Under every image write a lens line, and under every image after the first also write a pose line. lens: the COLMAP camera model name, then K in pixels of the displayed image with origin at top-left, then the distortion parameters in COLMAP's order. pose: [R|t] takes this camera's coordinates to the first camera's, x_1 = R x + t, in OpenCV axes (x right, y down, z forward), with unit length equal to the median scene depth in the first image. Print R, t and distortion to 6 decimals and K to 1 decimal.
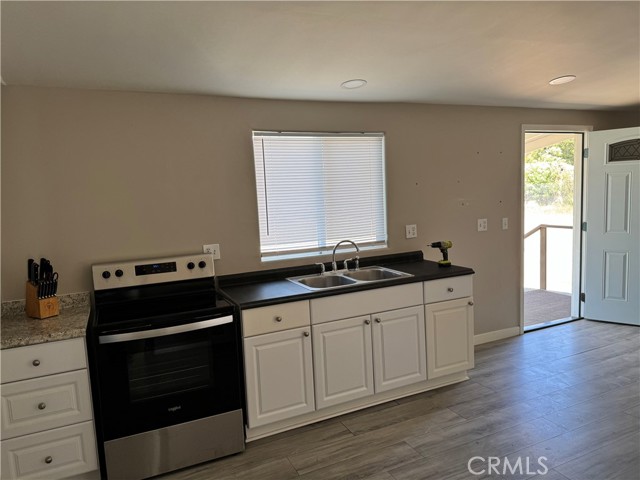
lens RADIAL K [[442.4, 0, 320.9], [0, 442.4, 239.2], [0, 0, 1]] dist [0.061093, -0.082232]
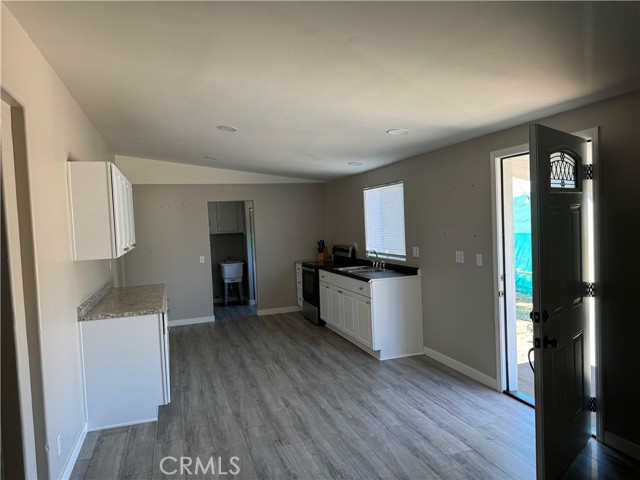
lens RADIAL K [[442.4, 0, 320.6], [0, 442.4, 240.6], [0, 0, 1]] dist [0.061093, -0.082232]
pose [[-0.099300, 0.094168, -0.990592, 1.555439], [-0.063448, 0.992887, 0.100747, -0.168544], [0.993033, 0.072855, -0.092619, 0.851425]]
